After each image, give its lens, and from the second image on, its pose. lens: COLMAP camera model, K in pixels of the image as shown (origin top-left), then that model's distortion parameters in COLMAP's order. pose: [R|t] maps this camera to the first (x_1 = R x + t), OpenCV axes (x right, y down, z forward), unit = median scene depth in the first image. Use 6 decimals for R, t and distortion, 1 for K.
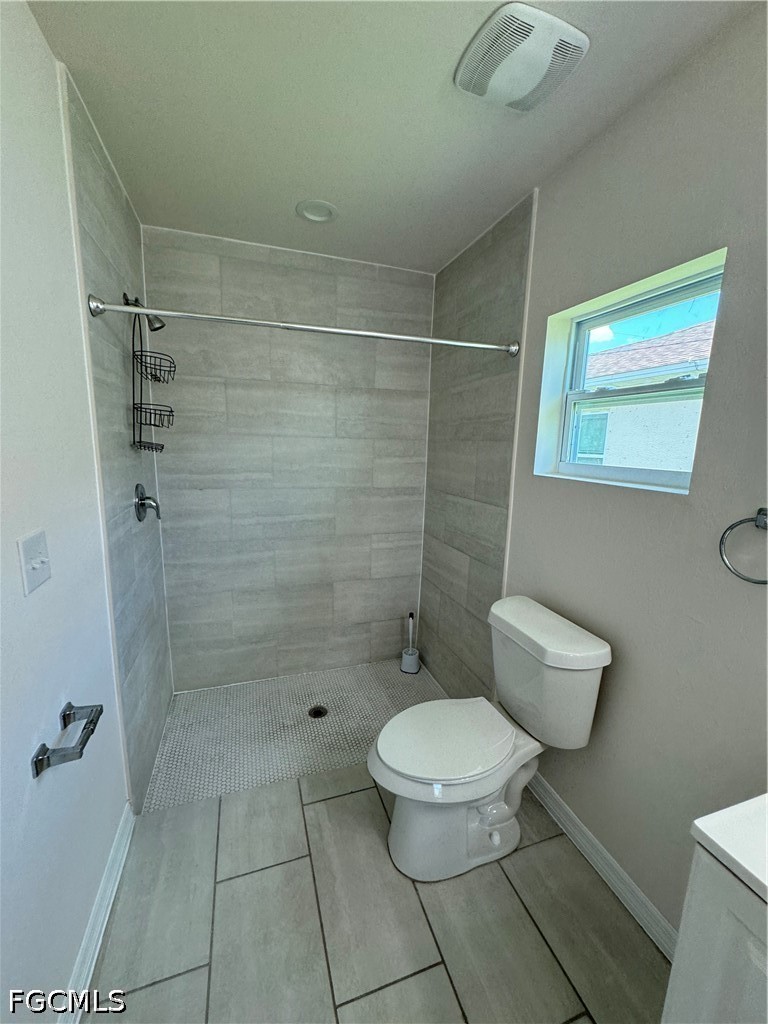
lens RADIAL K [[410.8, 0, 385.1], [0, 410.8, 513.2], [0, 0, 1]] dist [-0.000234, 0.000206]
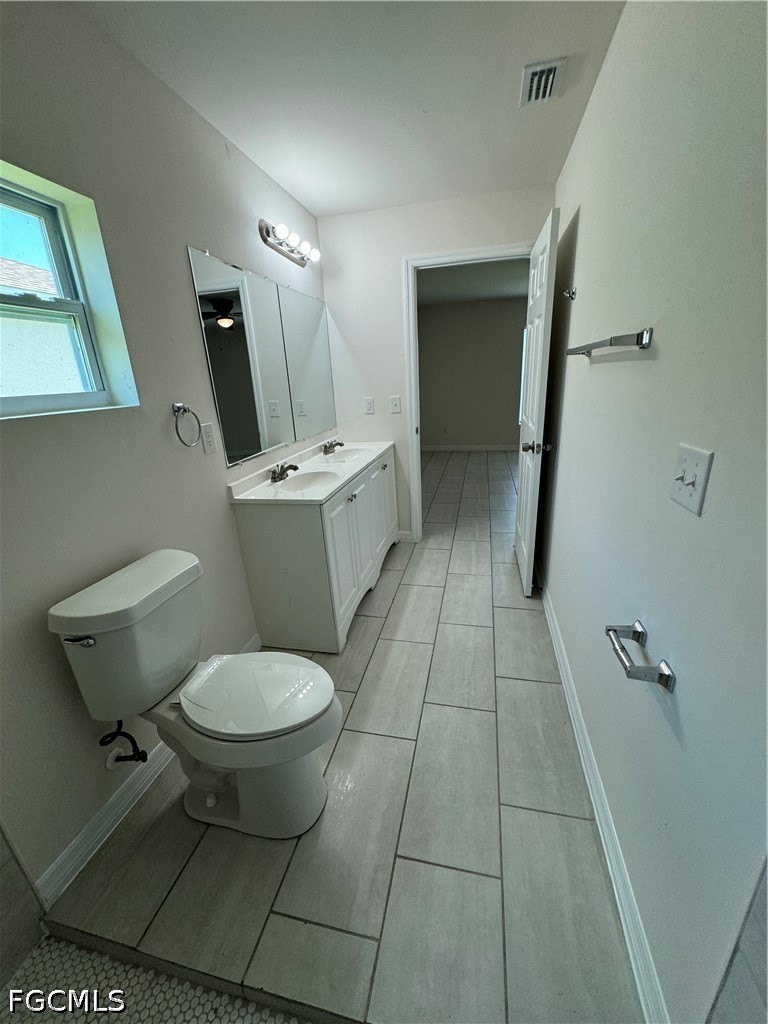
lens RADIAL K [[410.8, 0, 385.1], [0, 410.8, 513.2], [0, 0, 1]] dist [-0.000234, 0.000206]
pose [[-0.849588, -0.153143, 0.504725, -0.301720], [0.119656, 0.876011, 0.467212, -0.124060], [-0.513695, 0.457331, -0.725924, 0.807489]]
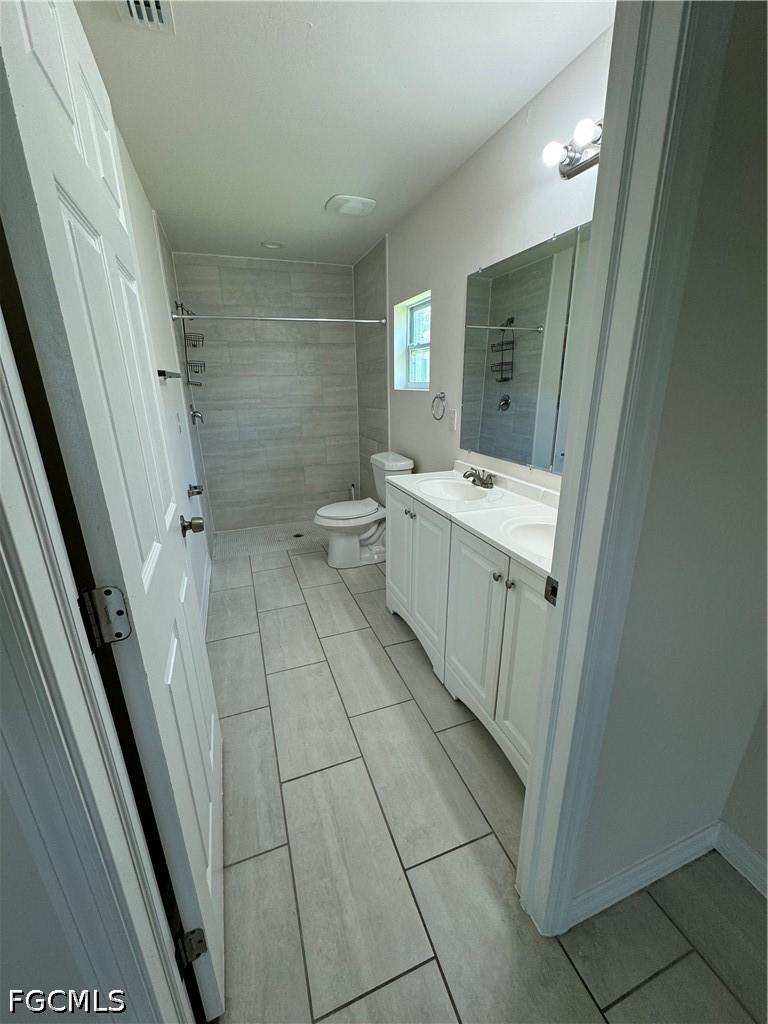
lens RADIAL K [[410.8, 0, 385.1], [0, 410.8, 513.2], [0, 0, 1]] dist [-0.000234, 0.000206]
pose [[0.998817, -0.047491, 0.010490, 0.194730], [0.045642, 0.989776, 0.135128, 0.162709], [-0.016800, -0.134489, 0.990773, -0.741748]]
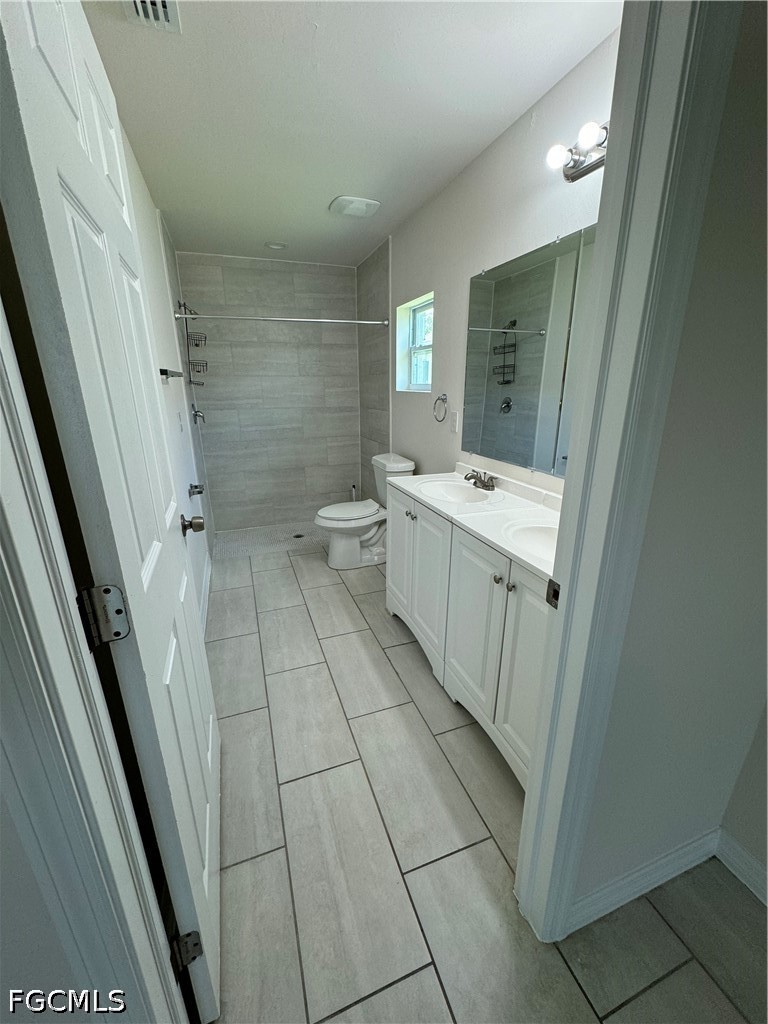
lens RADIAL K [[410.8, 0, 385.1], [0, 410.8, 513.2], [0, 0, 1]] dist [-0.000234, 0.000206]
pose [[0.999235, -0.037901, 0.009671, 0.193589], [0.036305, 0.990668, 0.131372, 0.163594], [-0.014560, -0.130920, 0.991286, -0.739432]]
